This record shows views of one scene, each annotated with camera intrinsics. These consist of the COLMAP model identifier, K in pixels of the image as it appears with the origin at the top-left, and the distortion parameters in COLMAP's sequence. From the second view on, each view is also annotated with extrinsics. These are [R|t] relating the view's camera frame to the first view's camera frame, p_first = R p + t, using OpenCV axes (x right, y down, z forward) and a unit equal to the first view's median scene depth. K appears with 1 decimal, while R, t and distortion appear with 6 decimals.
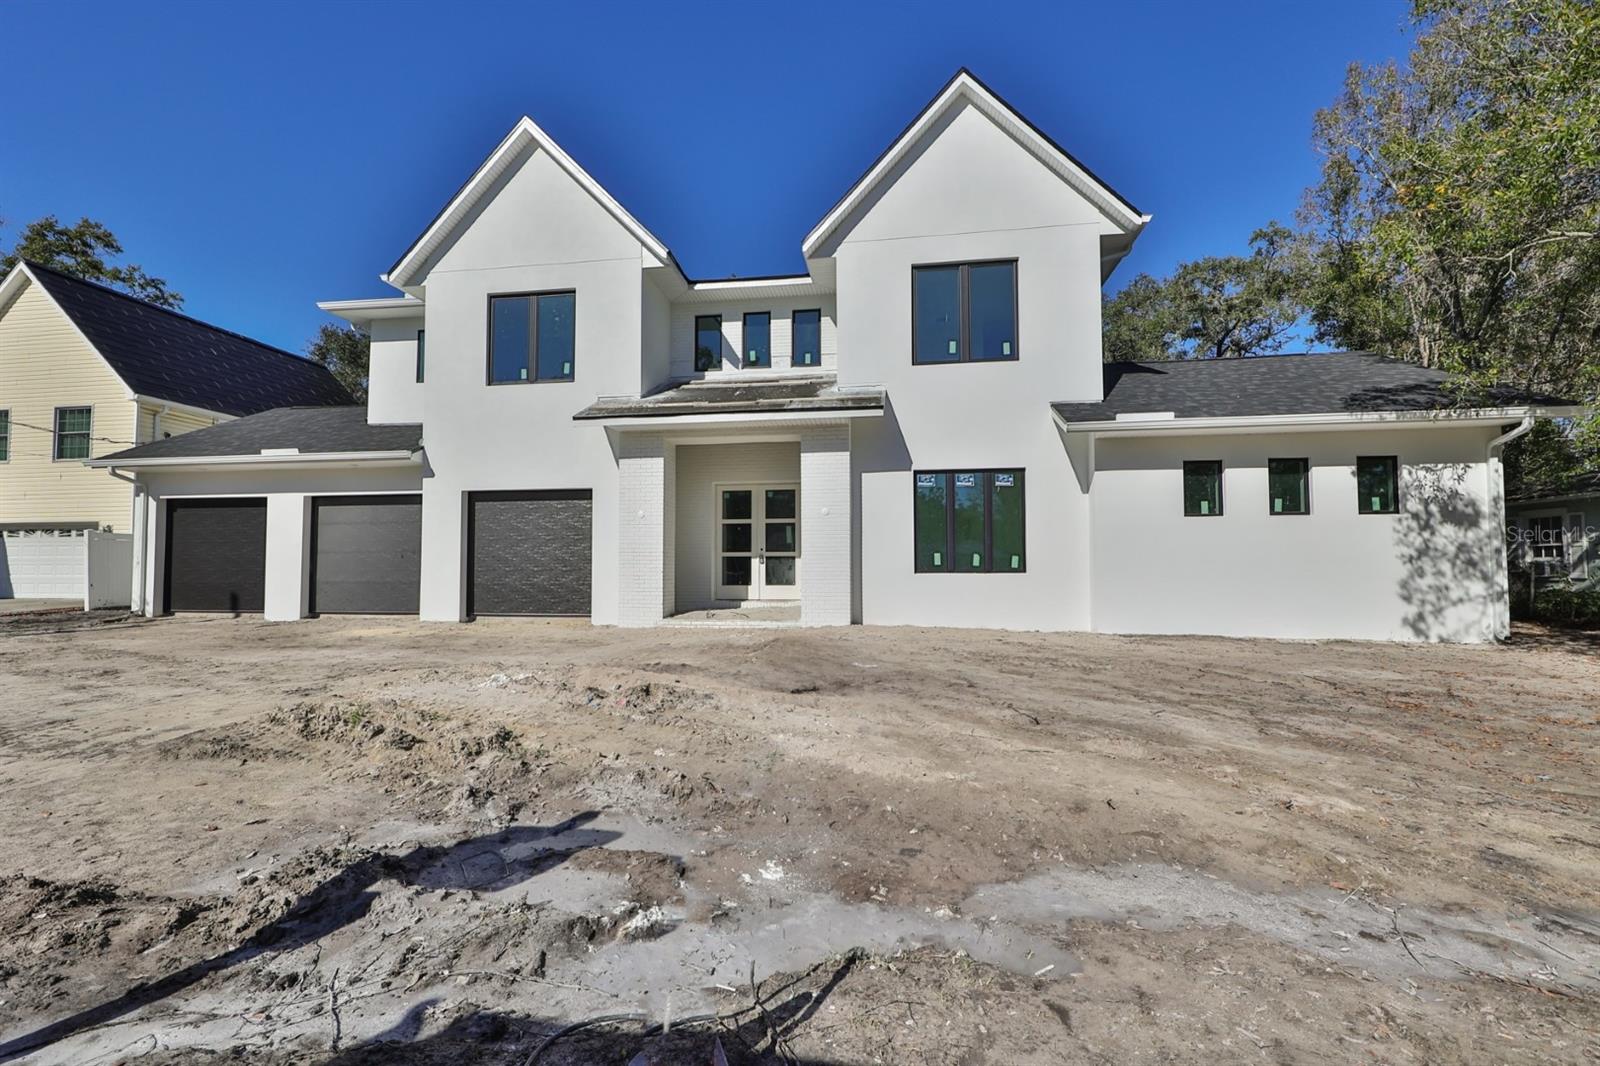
lens RADIAL K [[671.5, 0, 798.8], [0, 671.5, 534.6], [0, 0, 1]] dist [-0.000903, 0.000081]
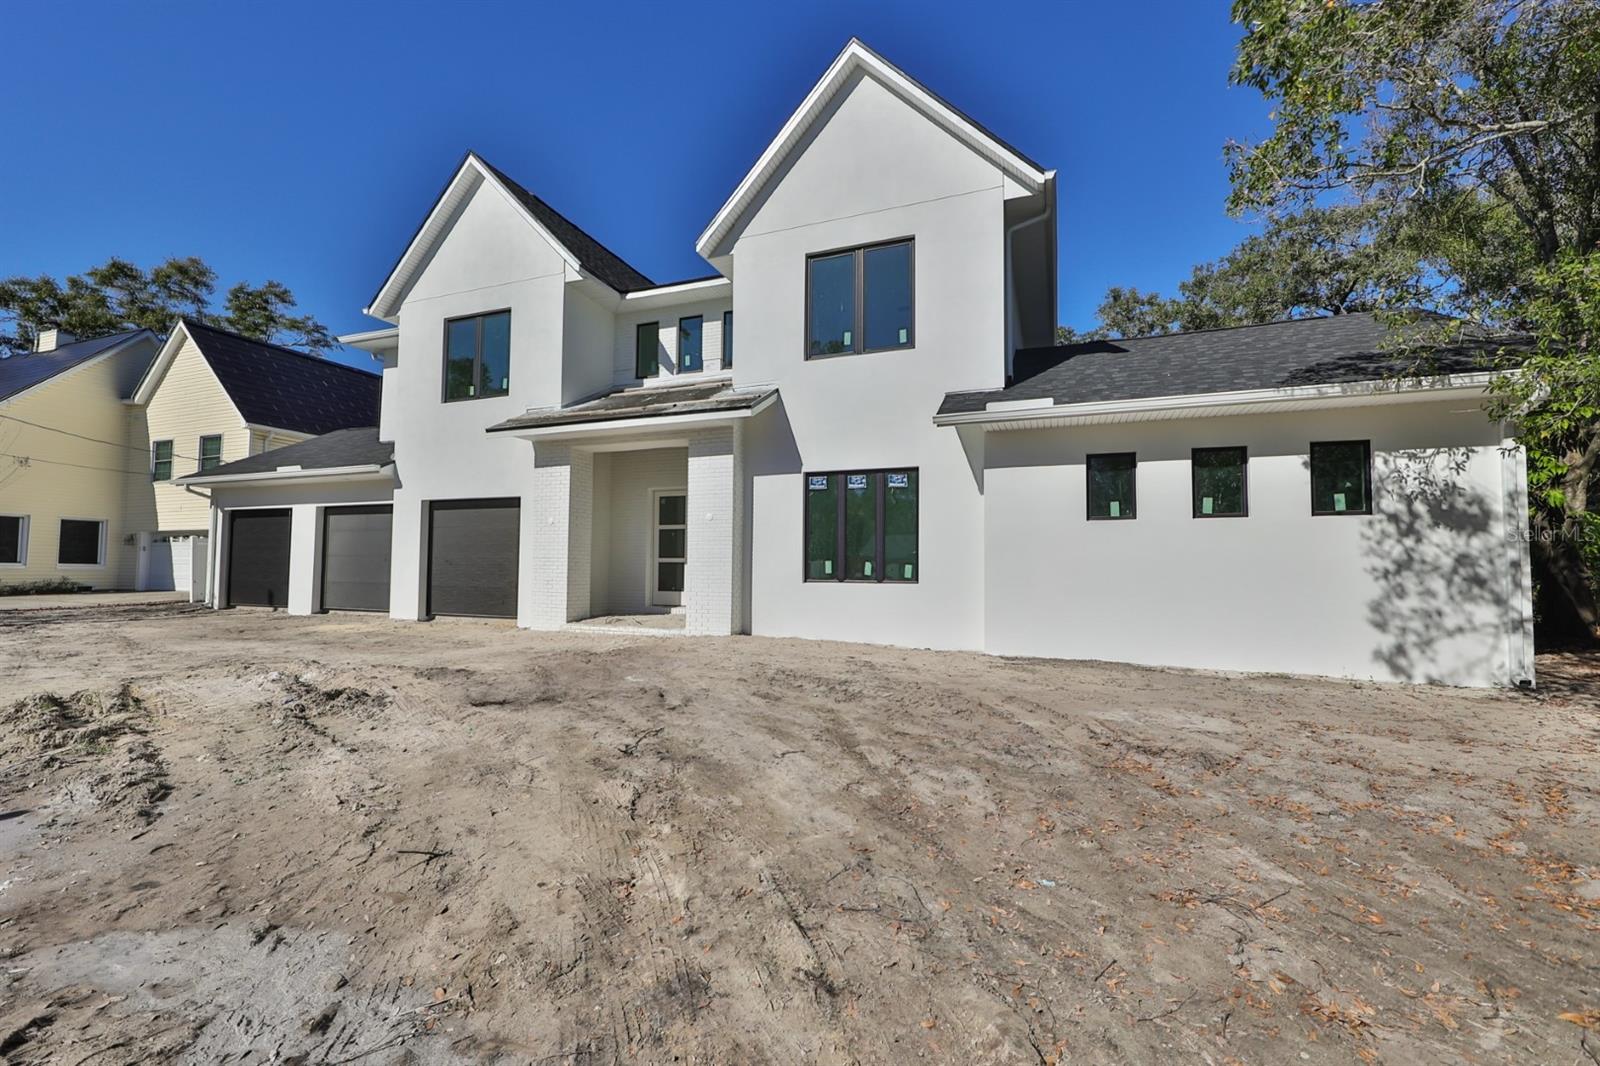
lens RADIAL K [[671.5, 0, 800.2], [0, 671.5, 530.4], [0, 0, 1]] dist [-0.000903, 0.000081]
pose [[0.973211, -0.003047, -0.229895, 0.379477], [0.000717, 0.999948, -0.010218, -0.005153], [0.229914, 0.009780, 0.973162, 0.086046]]
